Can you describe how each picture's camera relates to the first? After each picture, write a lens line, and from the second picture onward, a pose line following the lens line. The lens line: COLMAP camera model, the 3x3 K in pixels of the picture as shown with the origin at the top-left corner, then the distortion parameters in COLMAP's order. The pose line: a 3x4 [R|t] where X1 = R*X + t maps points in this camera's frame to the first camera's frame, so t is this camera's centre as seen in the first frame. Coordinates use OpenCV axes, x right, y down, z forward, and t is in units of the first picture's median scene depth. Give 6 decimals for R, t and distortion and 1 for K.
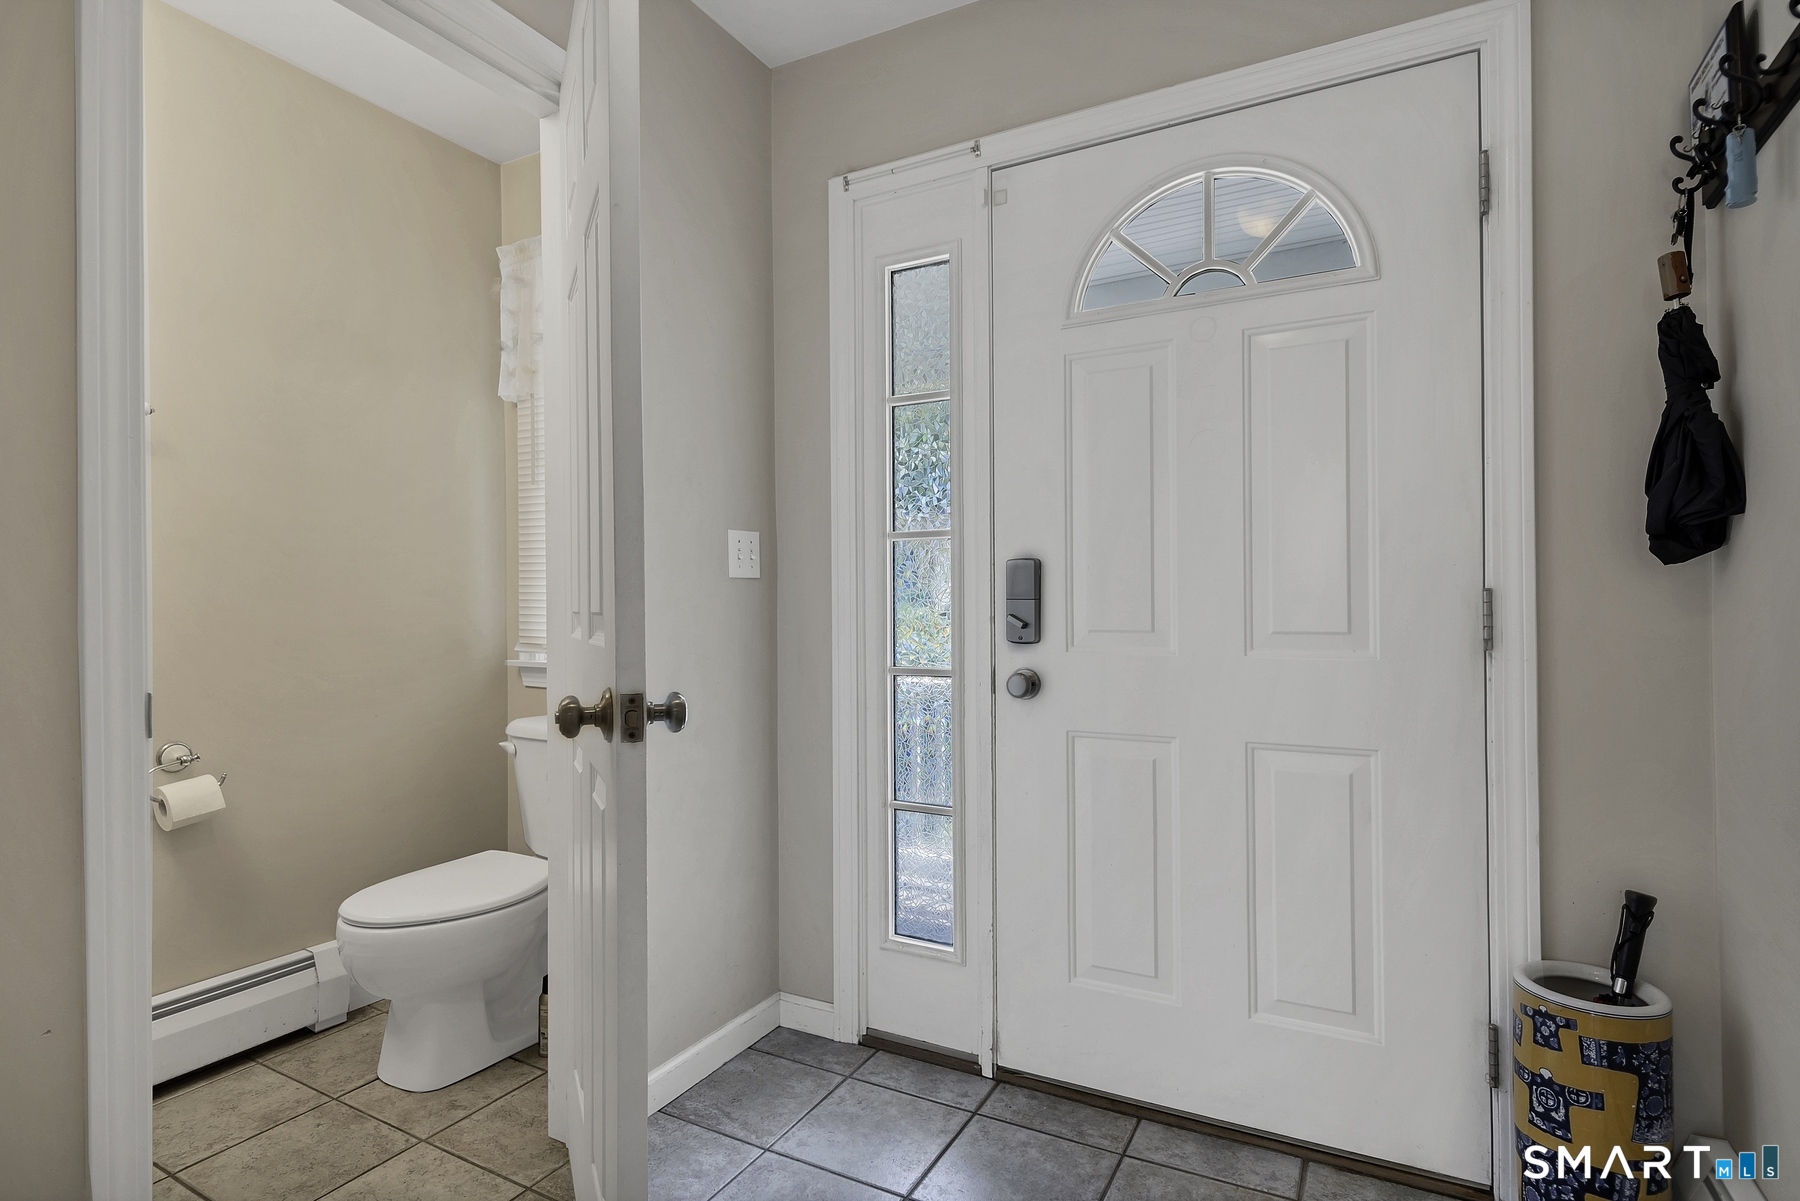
lens RADIAL K [[906.8, 0, 844.3], [0, 906.8, 594.9], [0, 0, 1]] dist [-0.001983, -0.008094]
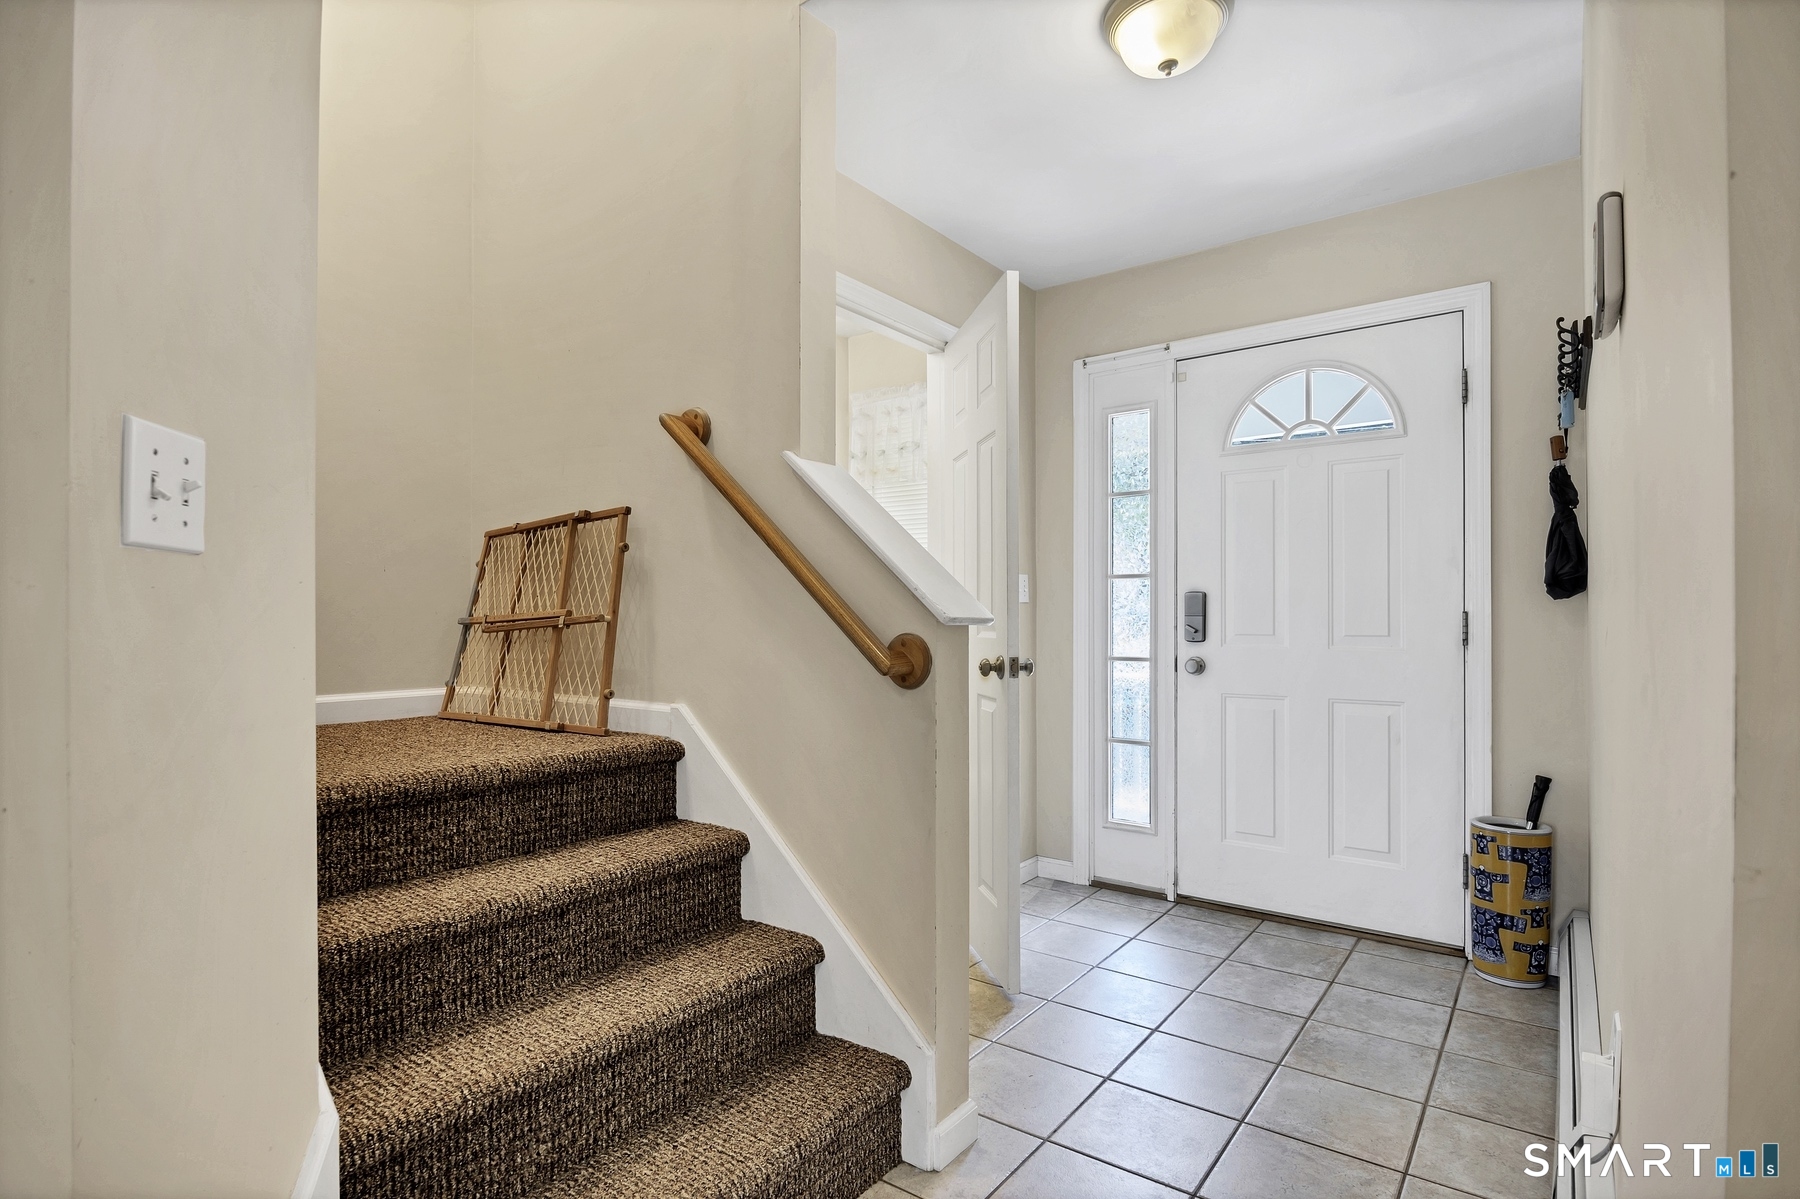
lens RADIAL K [[906.8, 0, 868.0], [0, 906.8, 614.7], [0, 0, 1]] dist [-0.001983, -0.008094]
pose [[0.990056, 0.005504, -0.140566, -0.180069], [-0.004929, 0.999978, 0.004434, -0.002423], [0.140587, -0.003697, 0.990061, -0.809112]]
